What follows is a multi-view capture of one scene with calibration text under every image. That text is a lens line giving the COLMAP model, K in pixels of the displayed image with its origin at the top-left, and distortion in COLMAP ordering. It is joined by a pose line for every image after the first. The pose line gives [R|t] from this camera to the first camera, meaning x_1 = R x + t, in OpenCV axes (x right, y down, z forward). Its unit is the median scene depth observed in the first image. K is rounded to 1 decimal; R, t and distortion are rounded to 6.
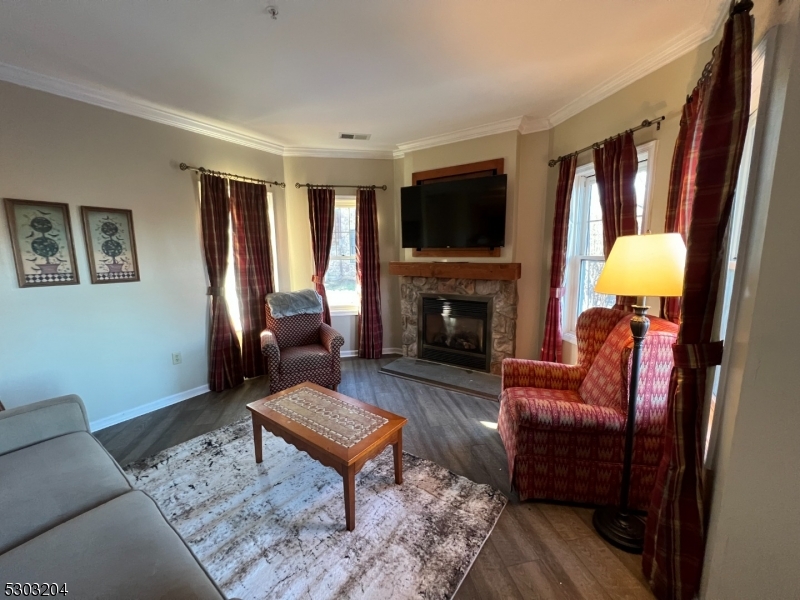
lens RADIAL K [[318.1, 0, 396.6], [0, 318.1, 299.3], [0, 0, 1]] dist [0.000835, -0.000702]
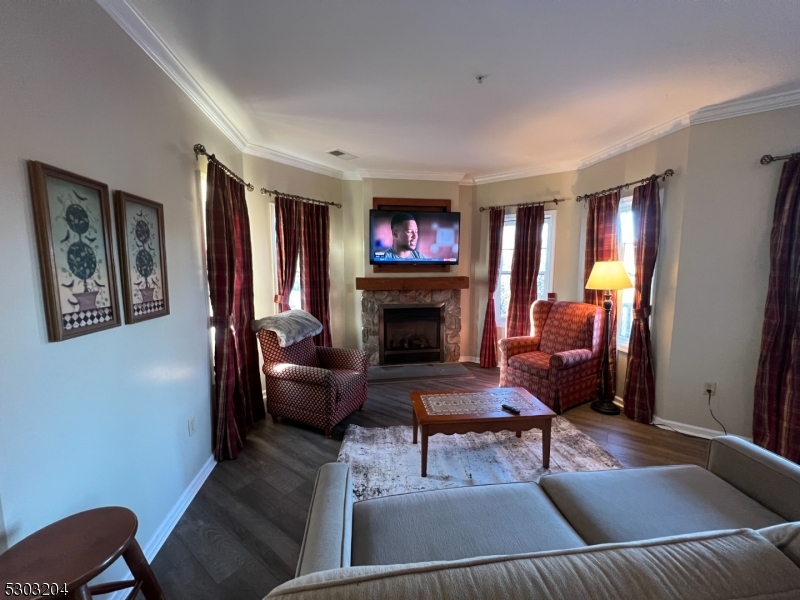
lens RADIAL K [[318.1, 0, 396.2], [0, 318.1, 299.3], [0, 0, 1]] dist [0.000835, -0.000702]
pose [[0.732878, -0.066491, 0.677103, -0.951468], [0.098278, 0.995121, -0.008654, -0.038682], [-0.673225, 0.072886, 0.735837, 0.228846]]
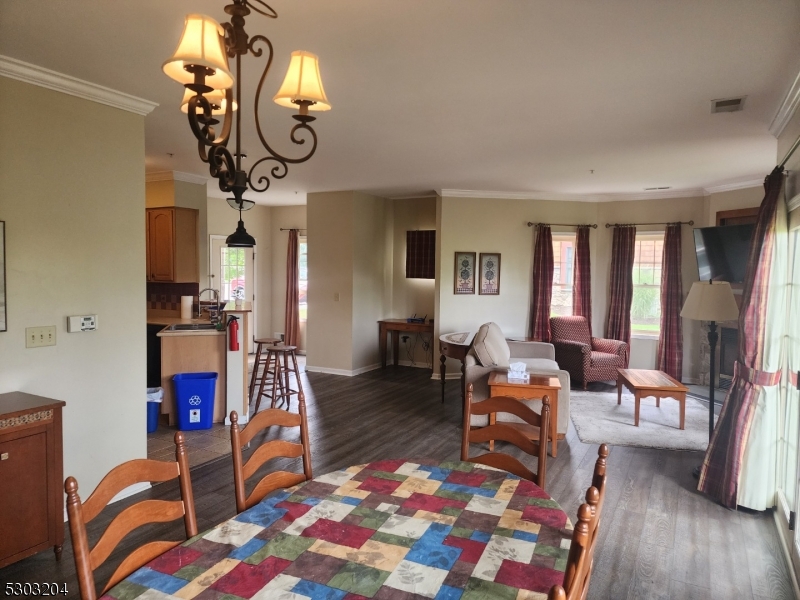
lens RADIAL K [[536.8, 0, 398.3], [0, 536.8, 300.7], [0, 0, 1]] dist [0.070121, -0.064075]
pose [[0.763944, 0.061630, -0.642332, 0.623708], [-0.118352, 0.991925, -0.045587, 0.169282], [0.634336, 0.110848, 0.765069, -1.549750]]
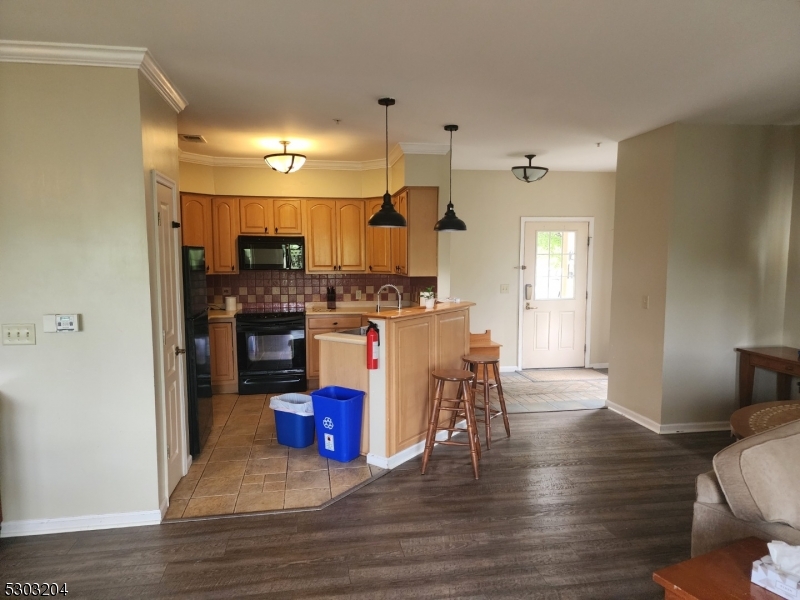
lens RADIAL K [[536.8, 0, 394.7], [0, 536.8, 307.7], [0, 0, 1]] dist [0.070121, -0.064075]
pose [[-0.029013, 0.112219, -0.993260, 0.341627], [-0.145958, 0.982552, 0.115272, -0.016111], [0.988865, 0.148319, -0.012128, -0.314078]]
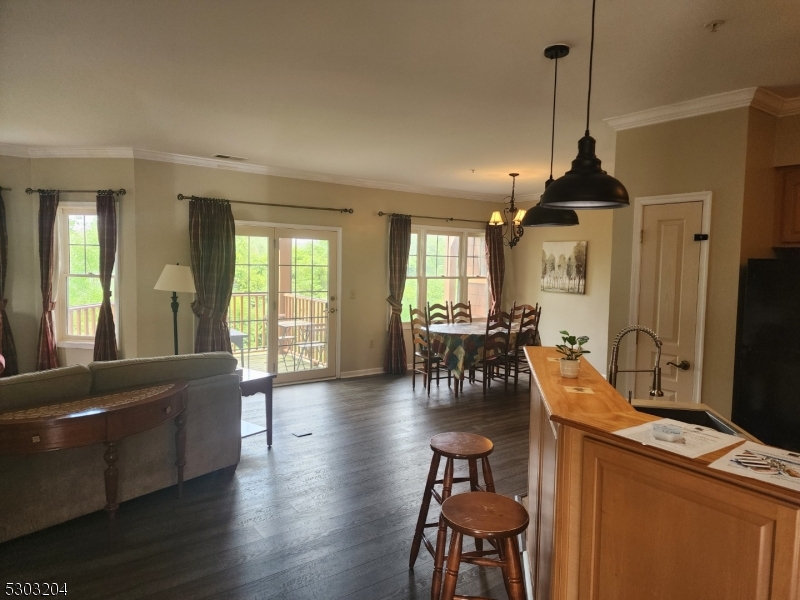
lens RADIAL K [[536.8, 0, 399.9], [0, 536.8, 298.1], [0, 0, 1]] dist [0.070121, -0.064075]
pose [[-0.419528, -0.057174, 0.905940, -2.010826], [0.120086, 0.985747, 0.117821, -0.082146], [-0.899764, 0.158220, -0.406683, 0.333379]]
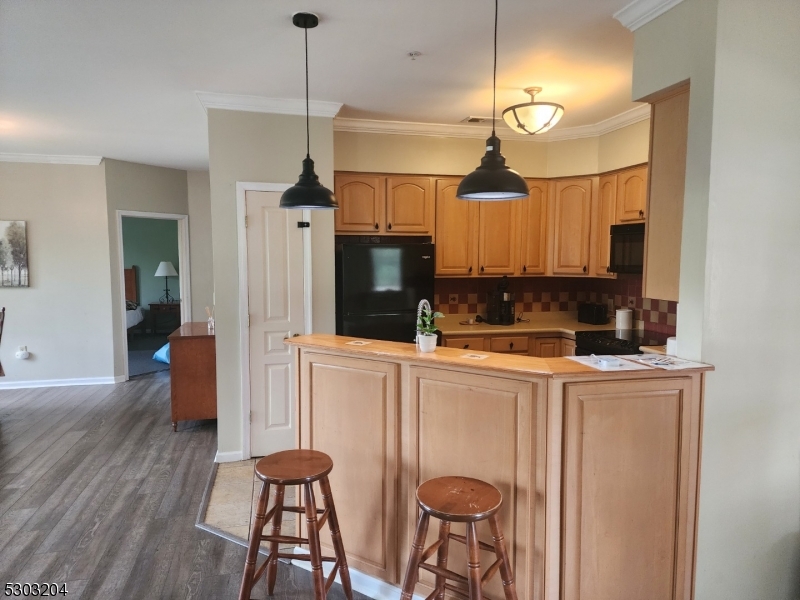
lens RADIAL K [[536.8, 0, 390.6], [0, 536.8, 298.9], [0, 0, 1]] dist [0.070121, -0.064075]
pose [[-0.999510, 0.014515, -0.027721, -1.281082], [0.007720, 0.972902, 0.231090, -0.128063], [0.030324, 0.230763, -0.972537, 0.630347]]
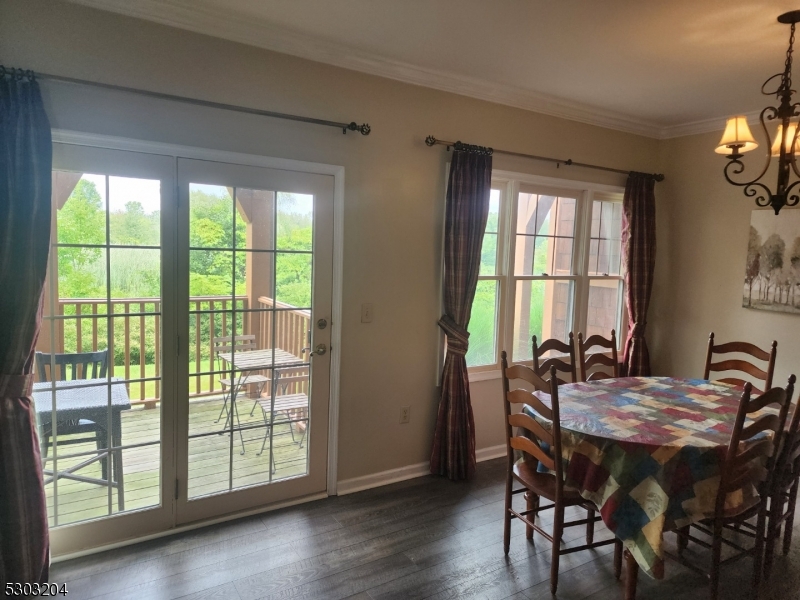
lens RADIAL K [[536.8, 0, 397.2], [0, 536.8, 290.1], [0, 0, 1]] dist [0.070121, -0.064075]
pose [[-0.361083, -0.073533, 0.929630, -0.605804], [0.108189, 0.986851, 0.120082, -0.006752], [-0.926237, 0.143935, -0.348380, -0.208692]]
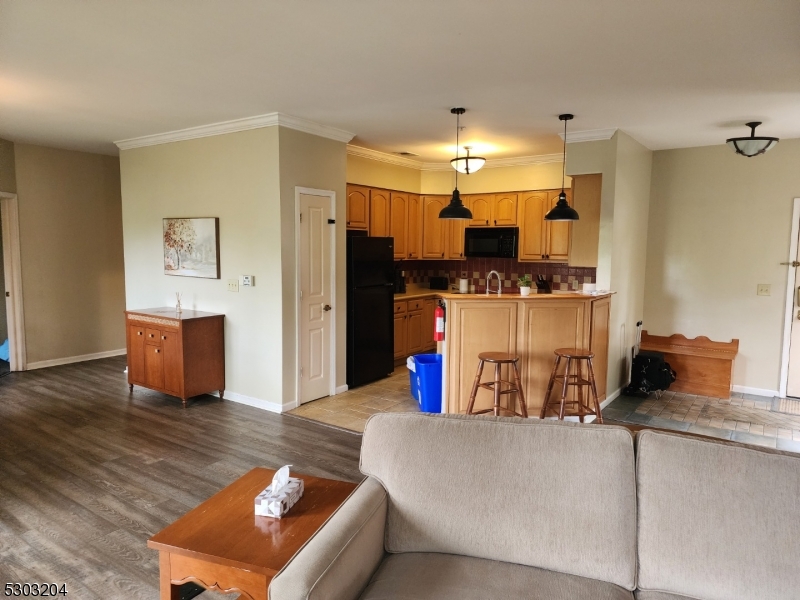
lens RADIAL K [[536.8, 0, 406.0], [0, 536.8, 296.3], [0, 0, 1]] dist [0.070121, -0.064075]
pose [[-0.723136, 0.072094, -0.686933, 0.145747], [-0.105265, 0.971417, 0.212763, -0.169291], [0.682638, 0.226166, -0.694878, 0.749668]]
